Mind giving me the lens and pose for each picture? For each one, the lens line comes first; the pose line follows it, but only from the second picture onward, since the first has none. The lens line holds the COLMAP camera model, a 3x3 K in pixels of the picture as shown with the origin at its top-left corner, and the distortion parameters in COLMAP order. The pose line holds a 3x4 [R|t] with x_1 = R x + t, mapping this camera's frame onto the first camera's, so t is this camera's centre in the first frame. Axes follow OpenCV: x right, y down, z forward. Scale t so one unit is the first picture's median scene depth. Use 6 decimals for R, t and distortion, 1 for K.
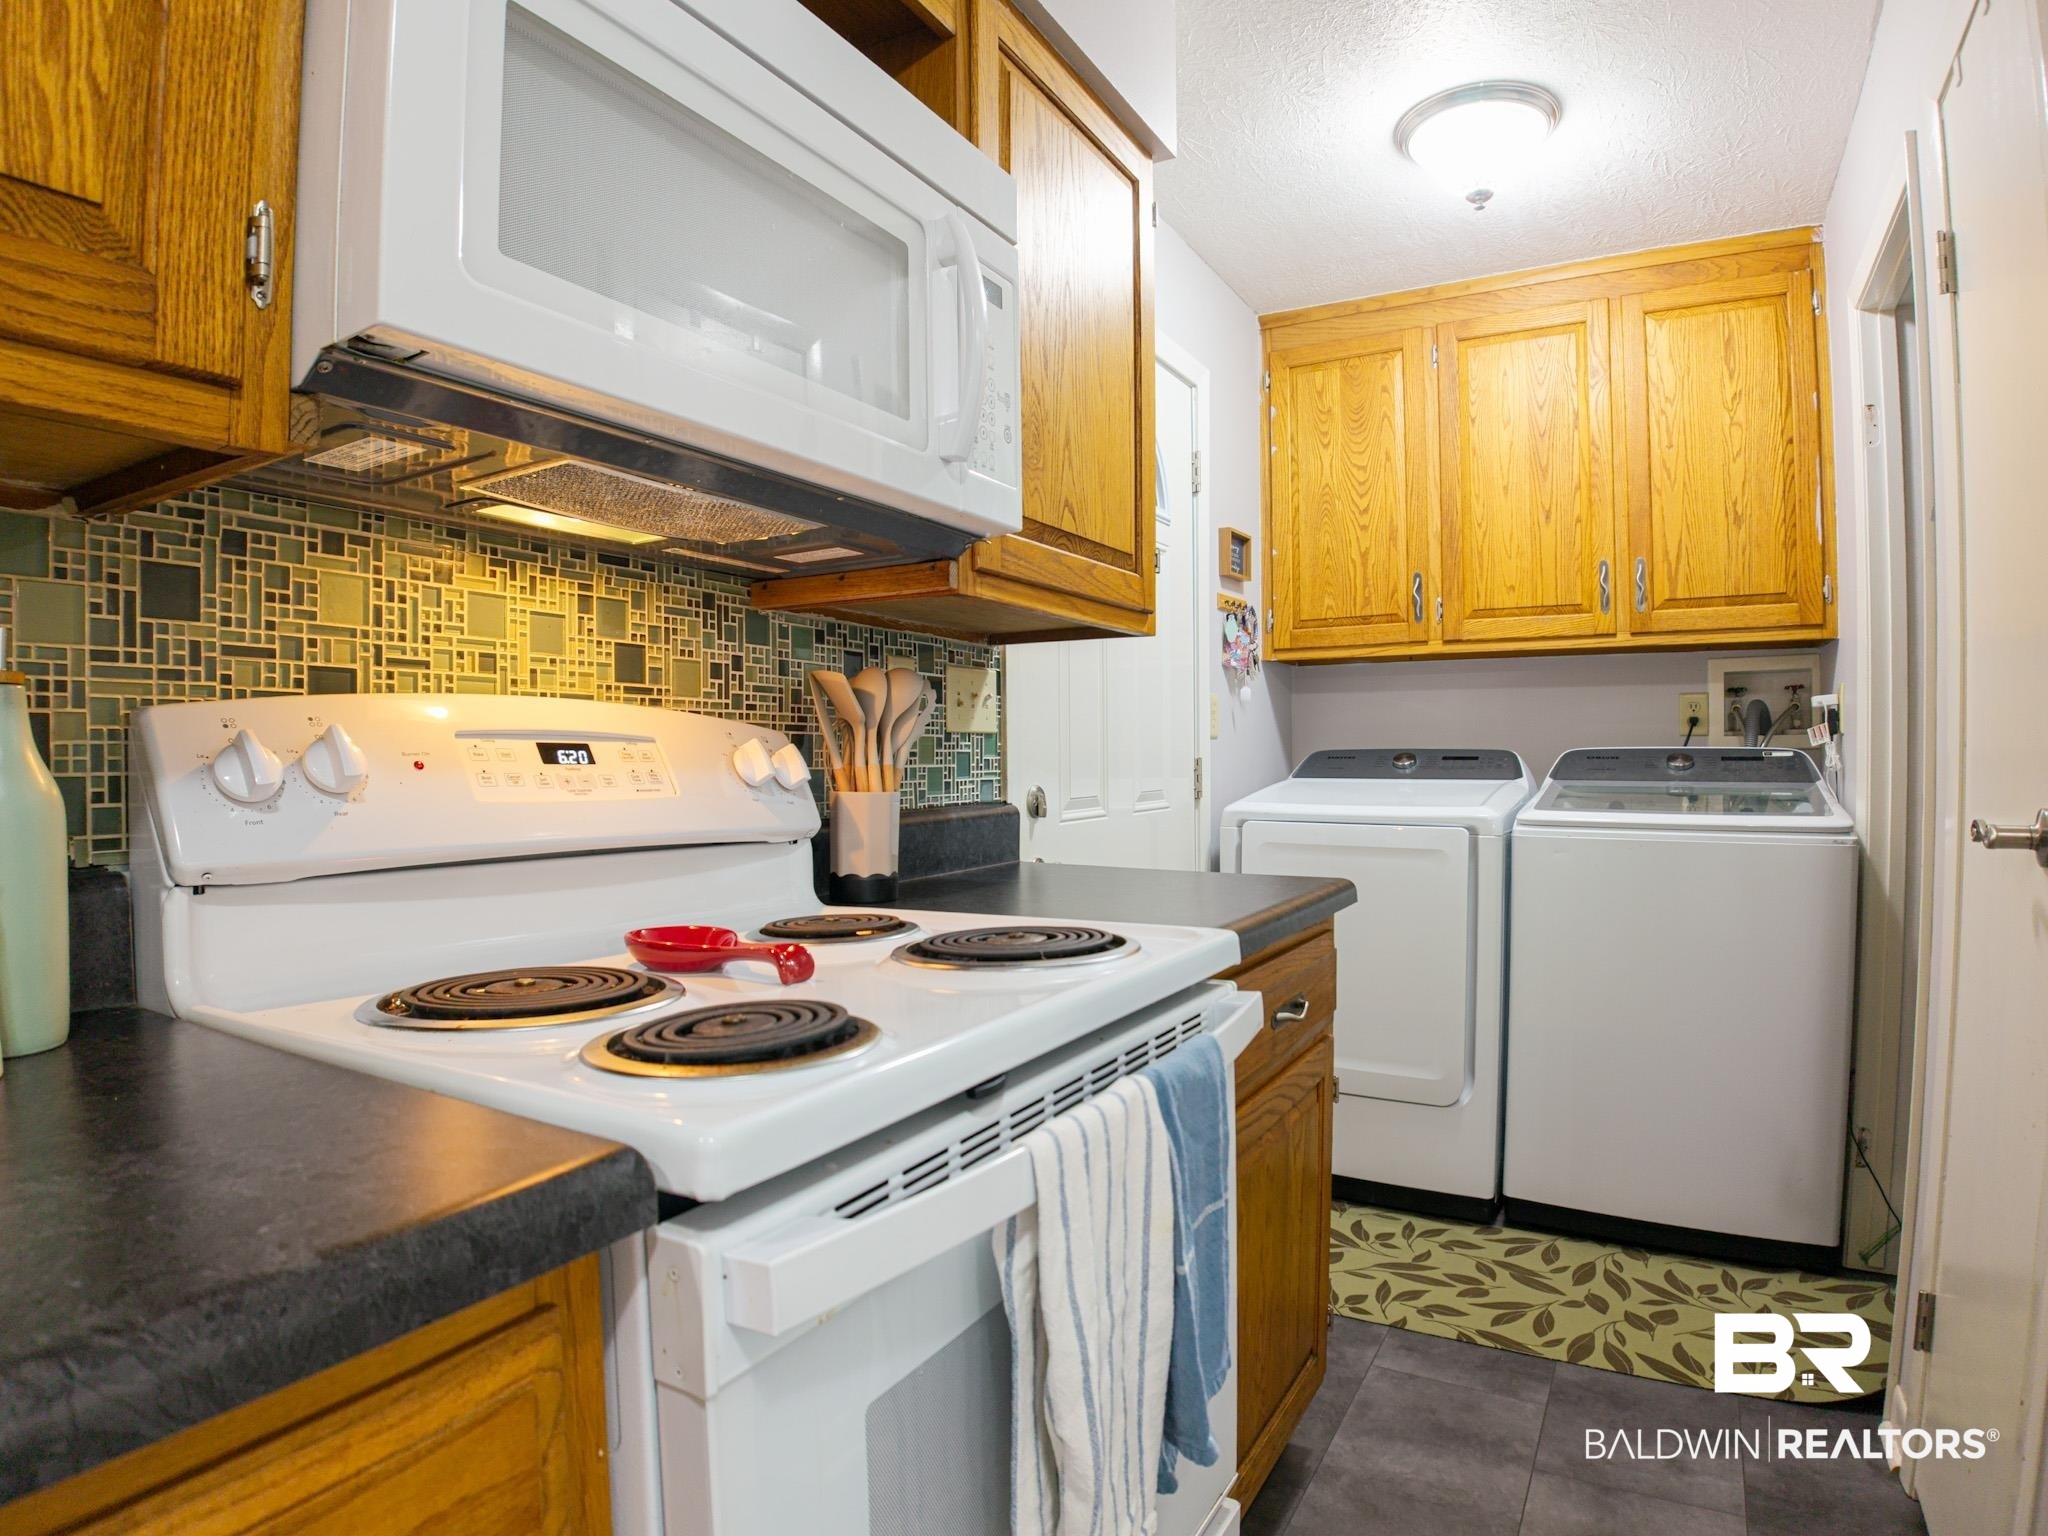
lens RADIAL K [[1146.1, 0, 1015.6], [0, 1146.1, 776.1], [0, 0, 1]] dist [-0.059125, 0.003228]
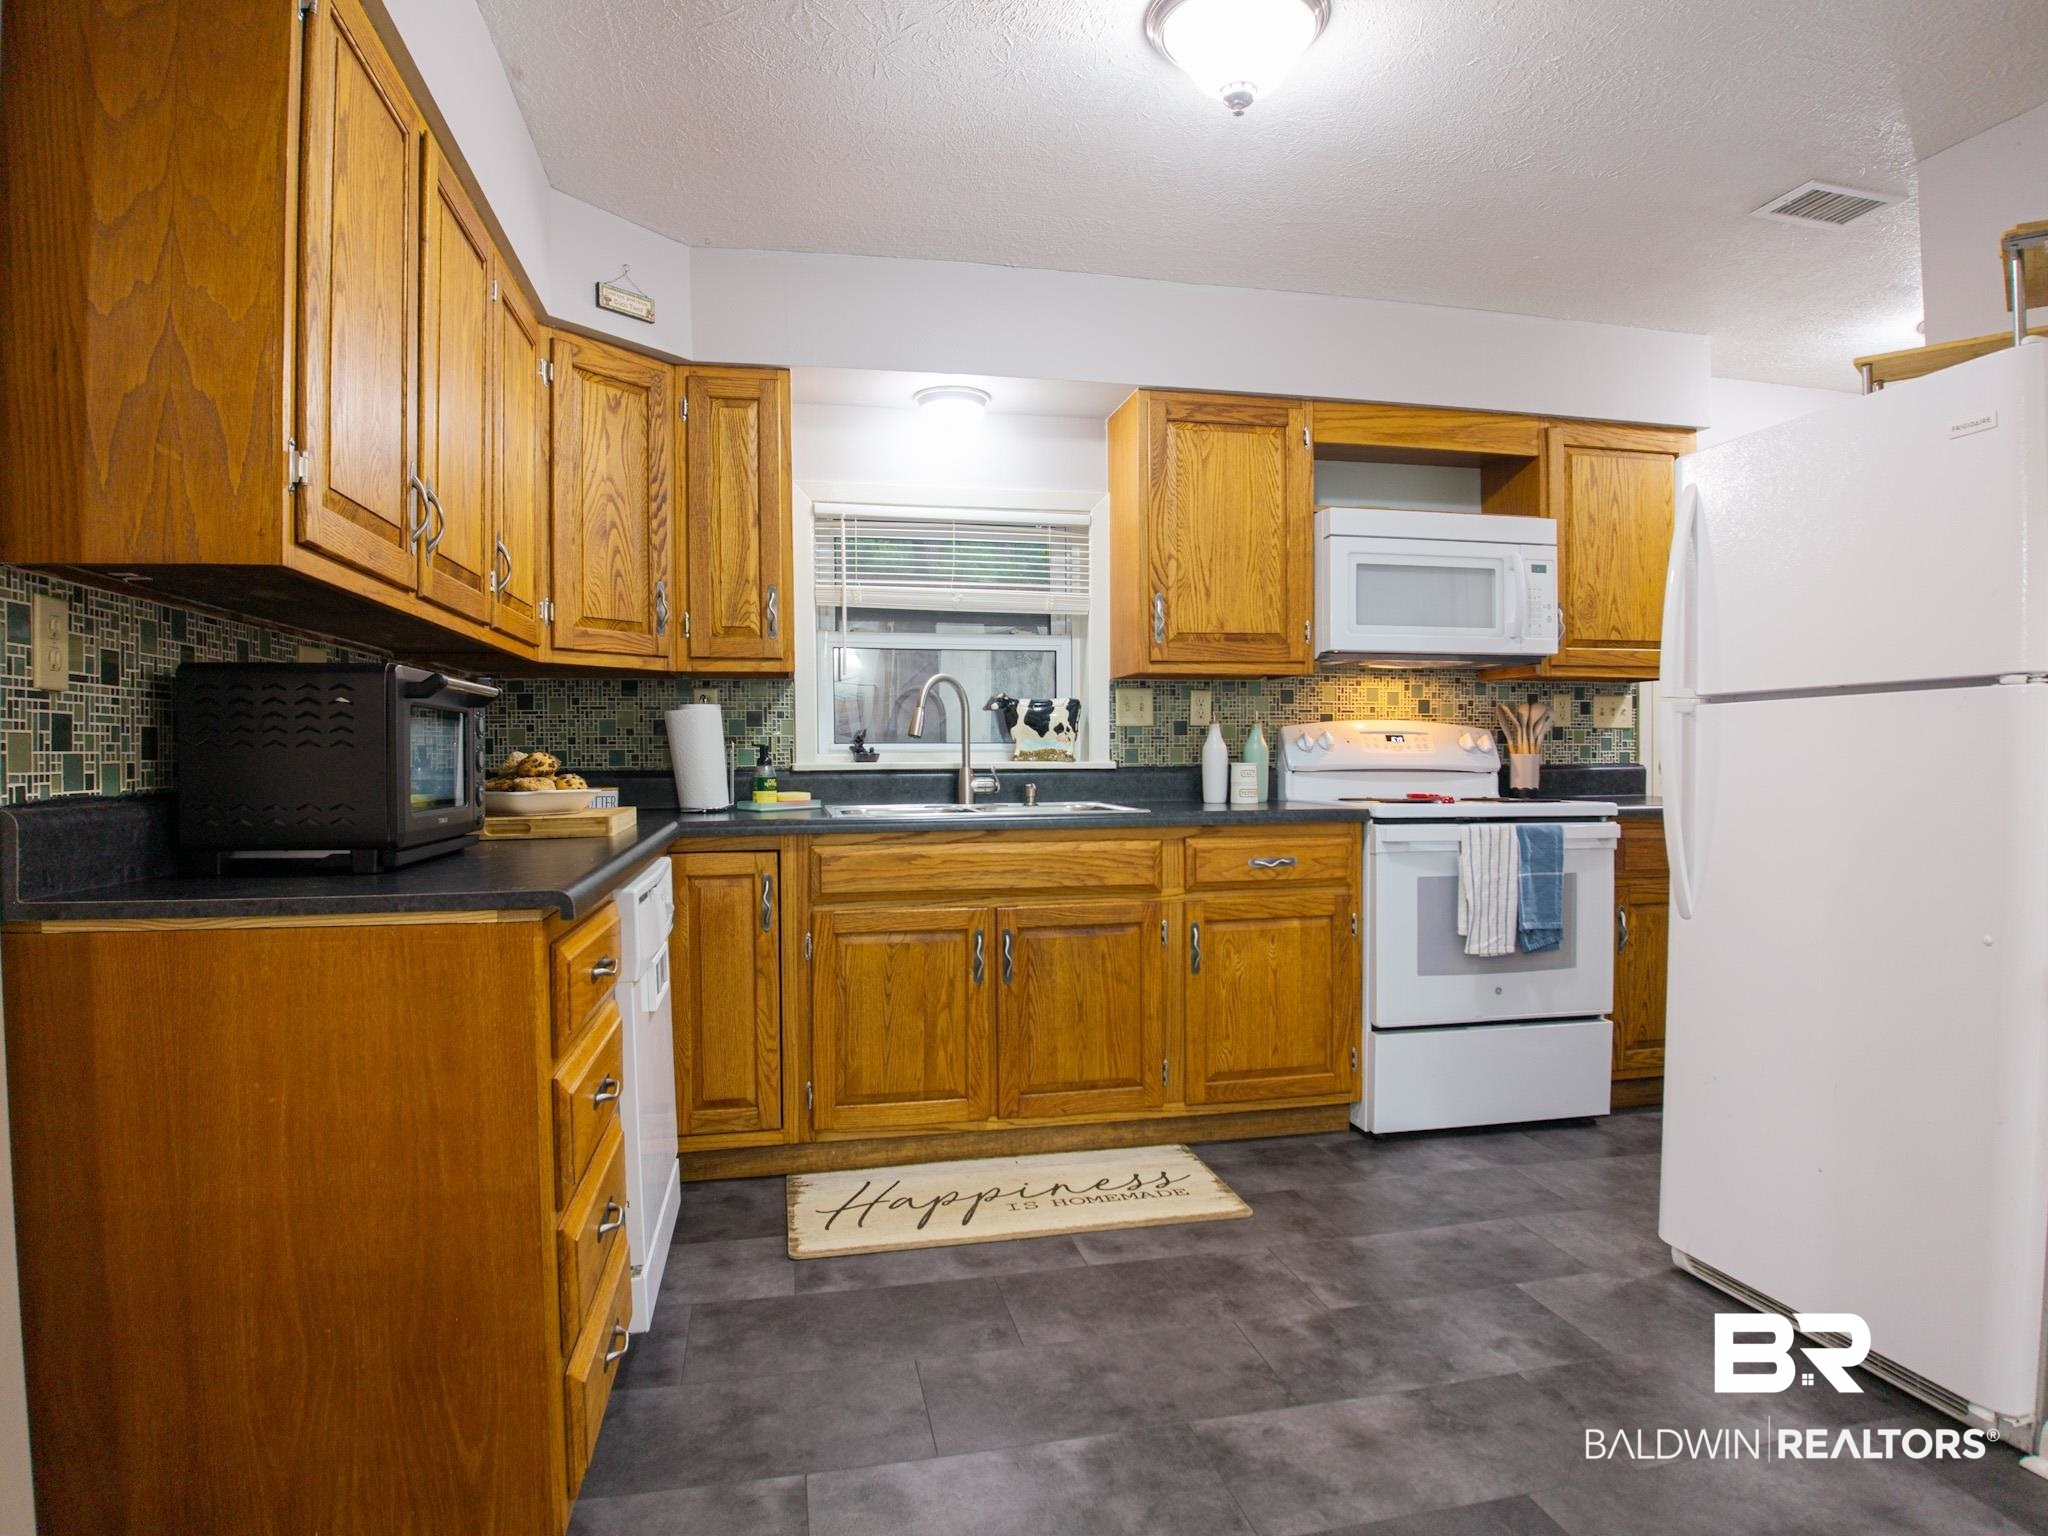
lens RADIAL K [[1146.1, 0, 1015.0], [0, 1146.1, 775.4], [0, 0, 1]] dist [-0.059125, 0.003228]
pose [[0.665451, 0.014477, -0.746301, 0.991489], [-0.010471, 0.999895, 0.010060, 0.048652], [0.746368, 0.001121, 0.665532, -1.480026]]
